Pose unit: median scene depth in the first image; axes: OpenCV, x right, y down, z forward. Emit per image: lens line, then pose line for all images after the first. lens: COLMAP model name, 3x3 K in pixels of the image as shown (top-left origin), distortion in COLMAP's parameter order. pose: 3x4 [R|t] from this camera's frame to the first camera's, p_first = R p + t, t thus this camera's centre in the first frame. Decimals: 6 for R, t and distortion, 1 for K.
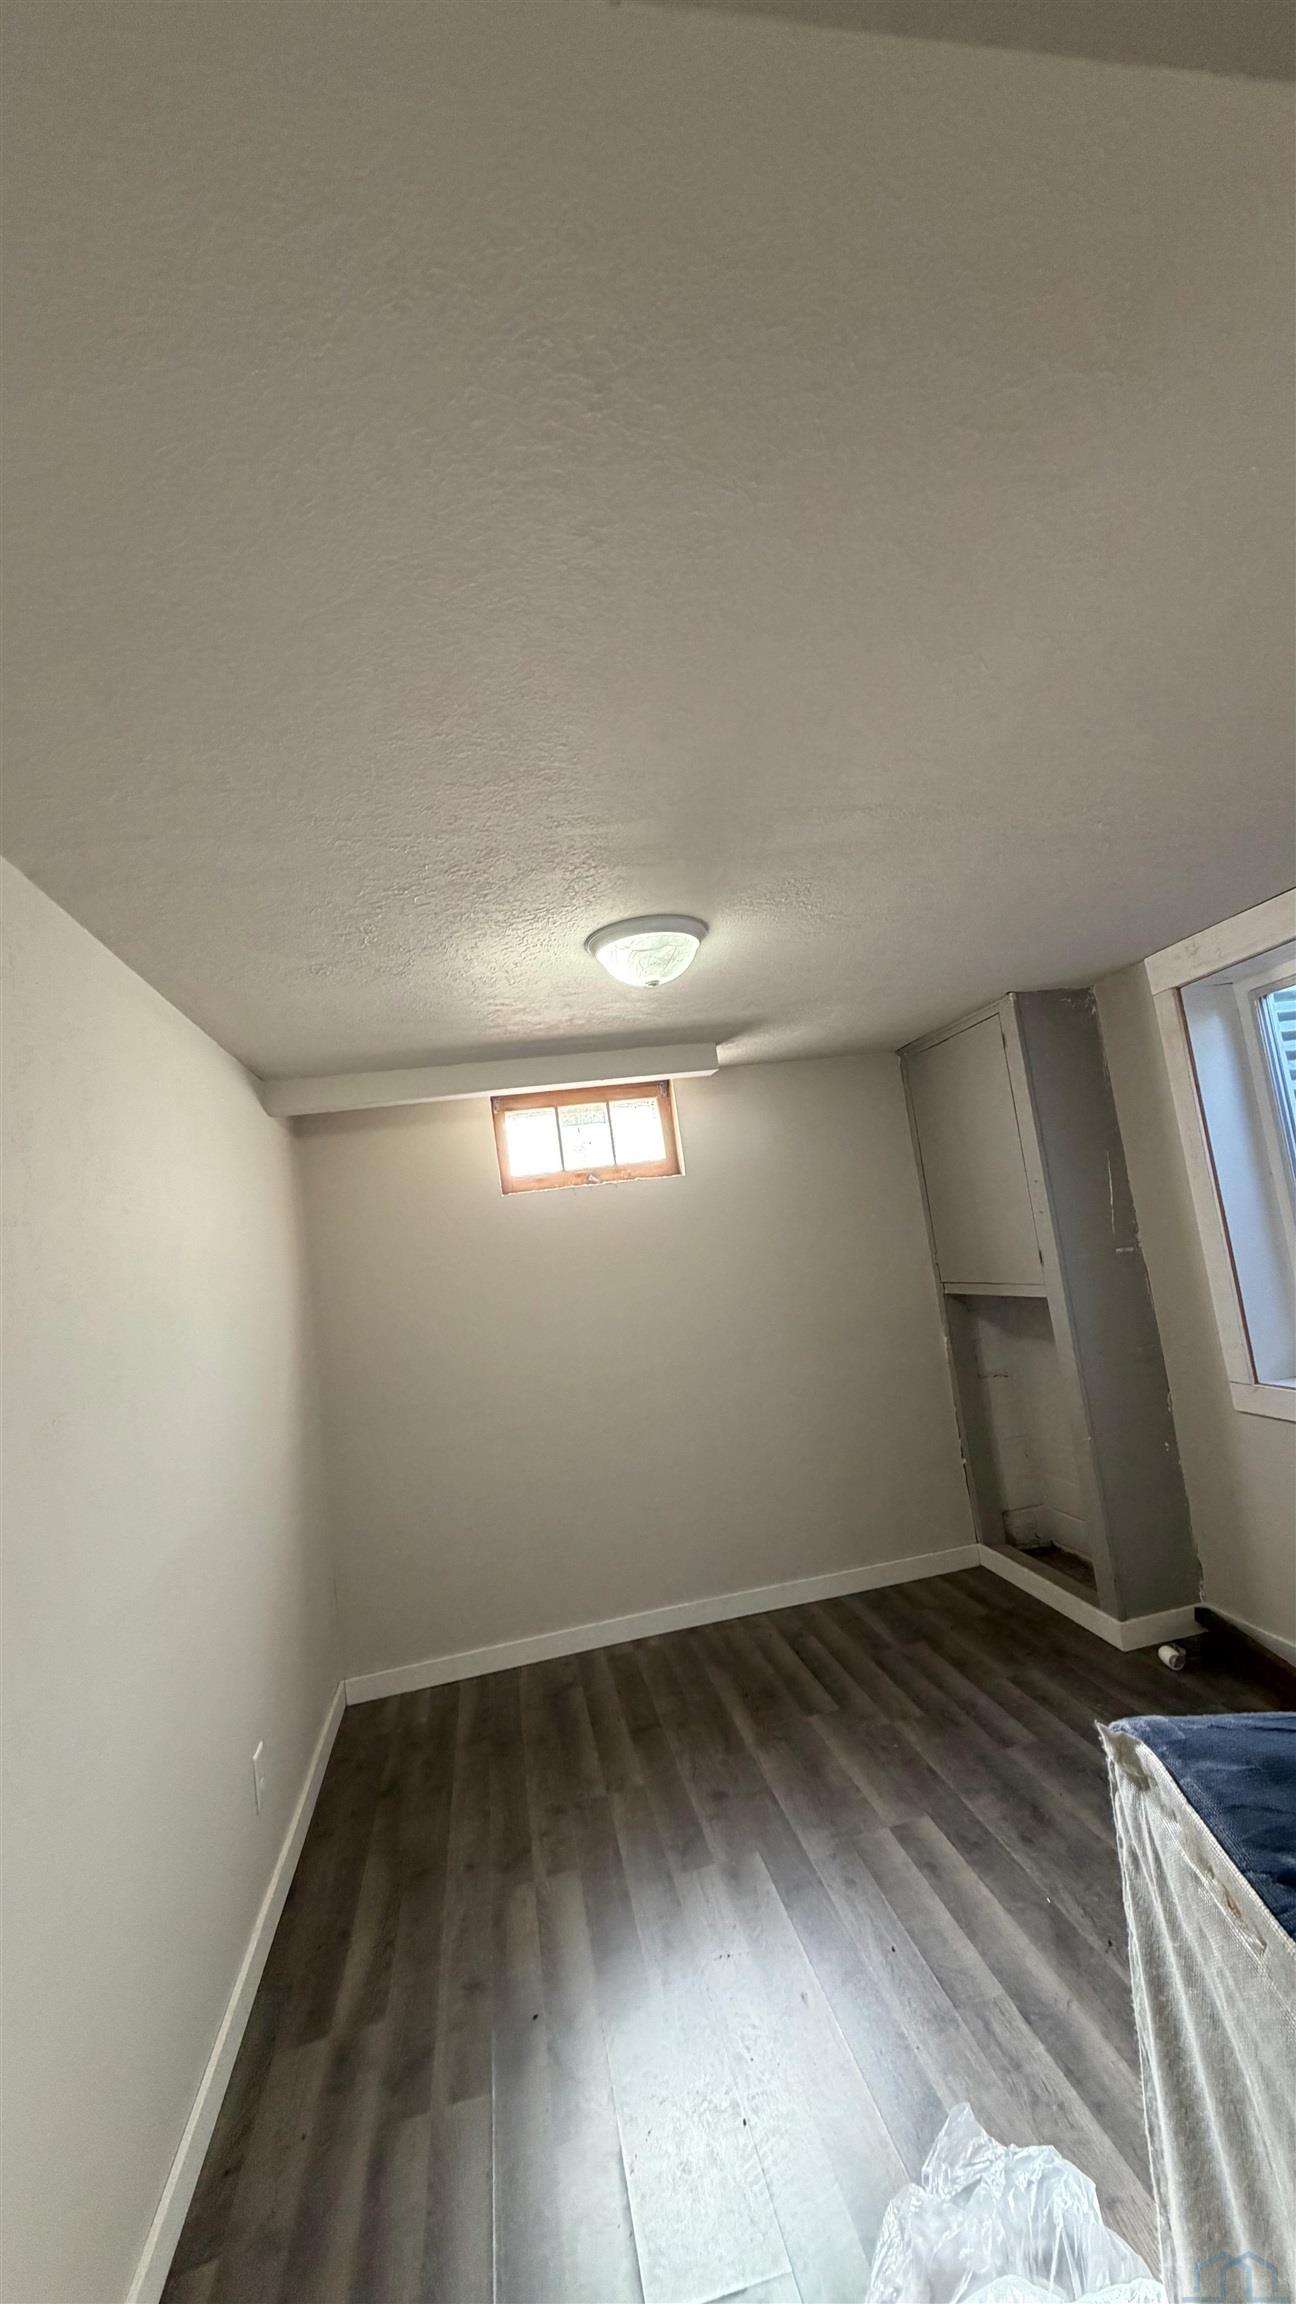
lens RADIAL K [[917.8, 0, 652.9], [0, 917.8, 1142.3], [0, 0, 1]] dist [-0.003211, 0.000337]
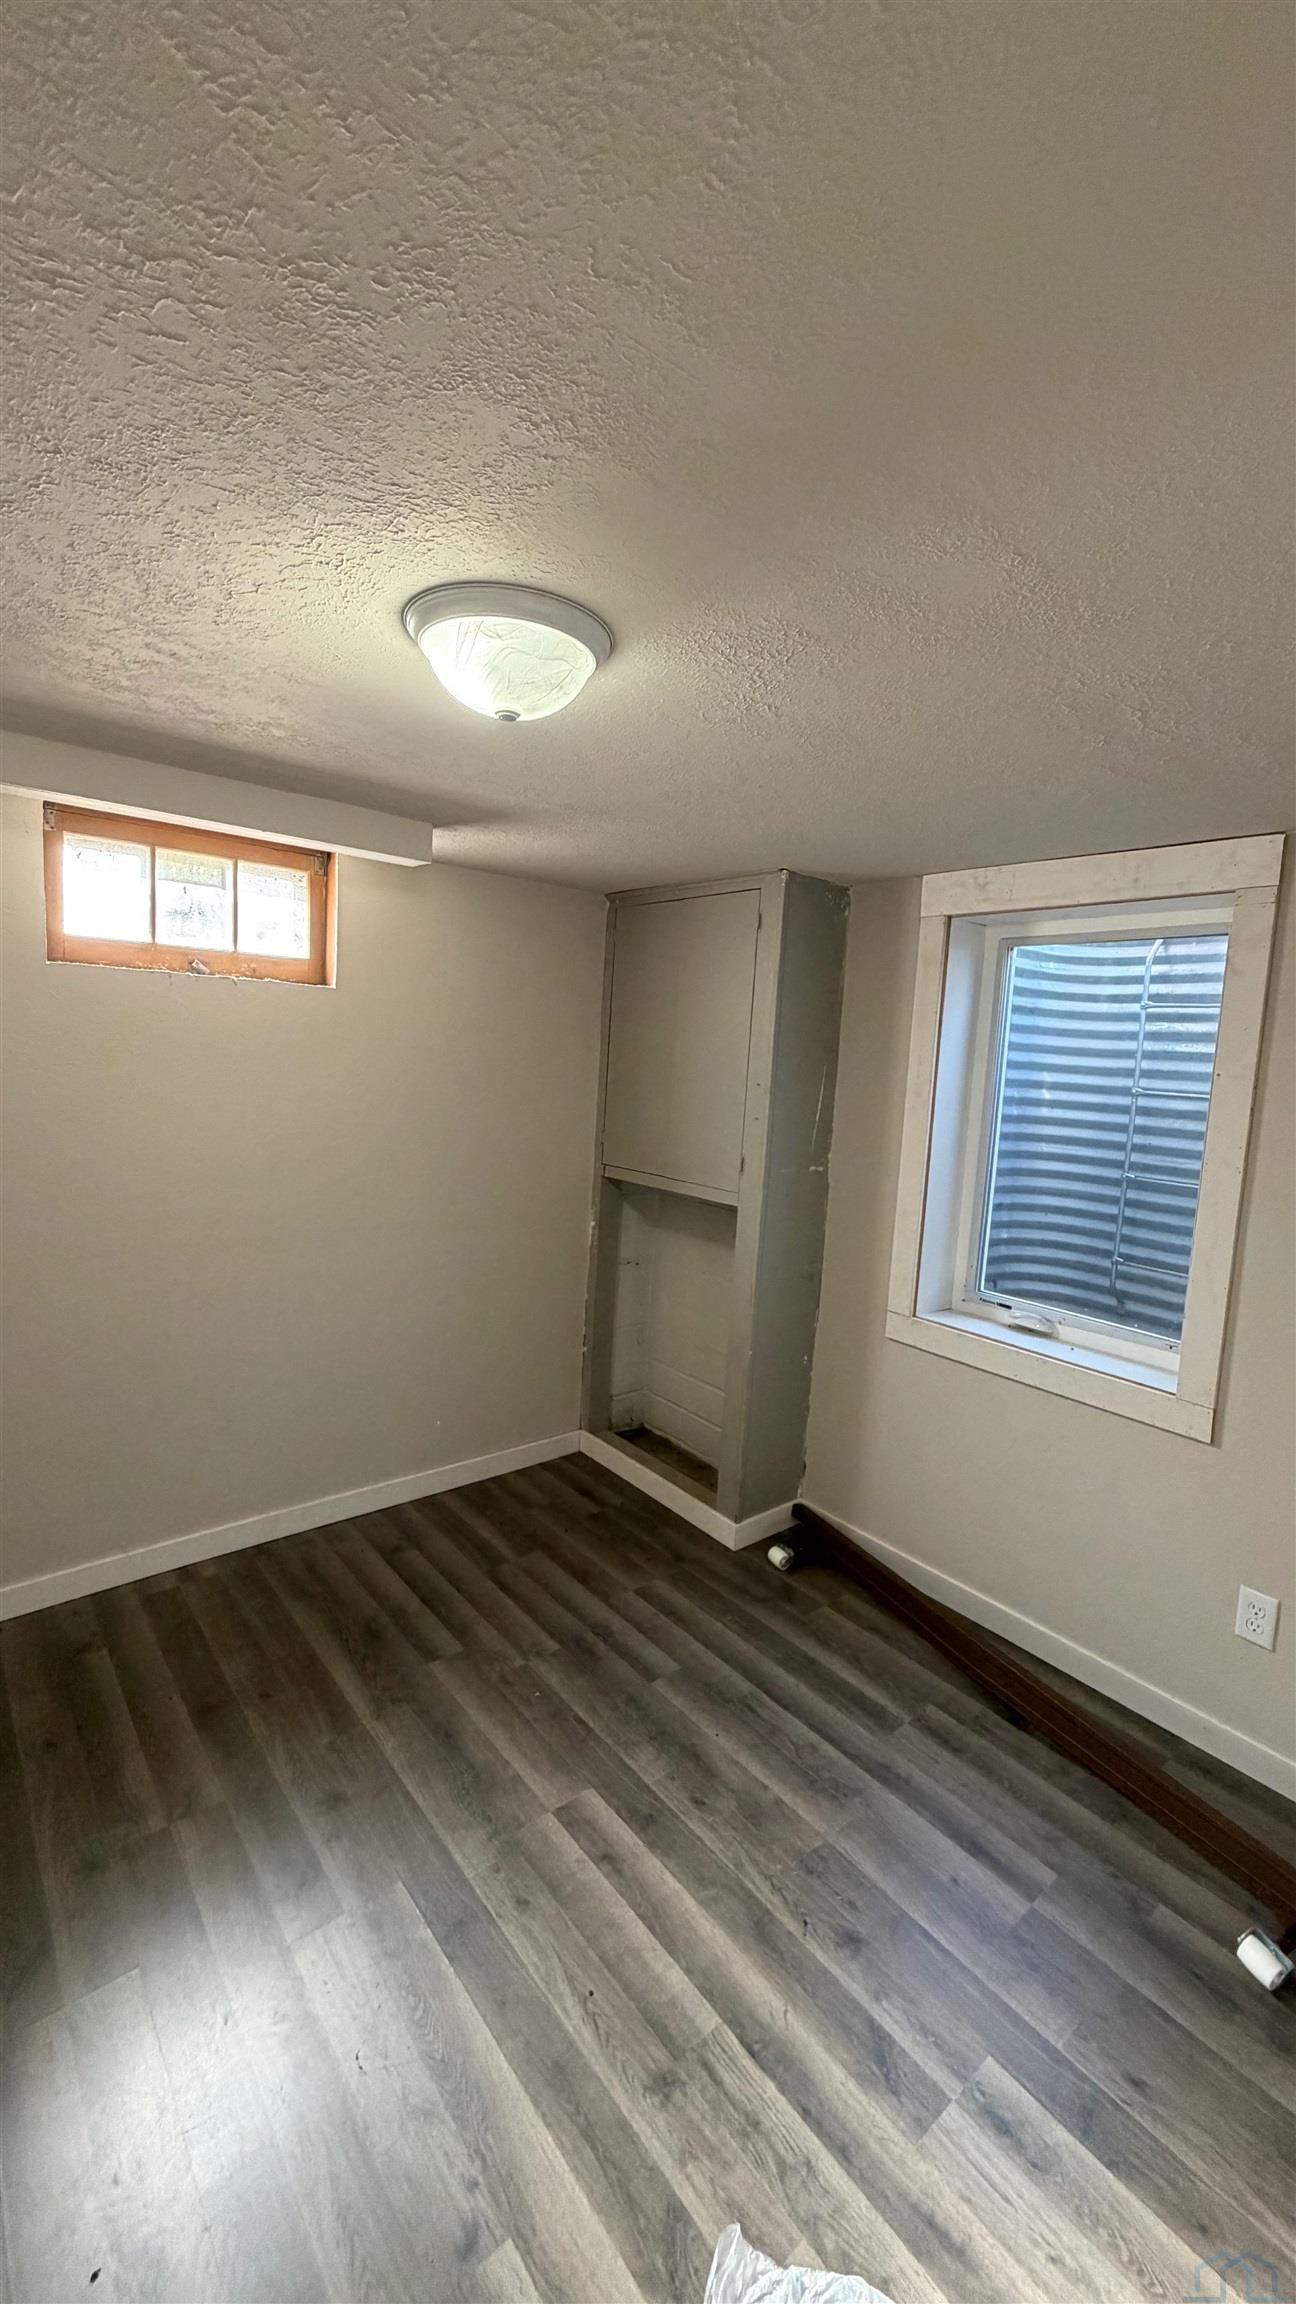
lens RADIAL K [[917.8, 0, 652.9], [0, 917.8, 1142.3], [0, 0, 1]] dist [-0.003211, 0.000337]
pose [[0.853682, 0.126493, 0.505199, -0.151219], [-0.224203, 0.964825, 0.137282, -0.005137], [-0.470063, -0.230463, 0.852014, 0.302142]]
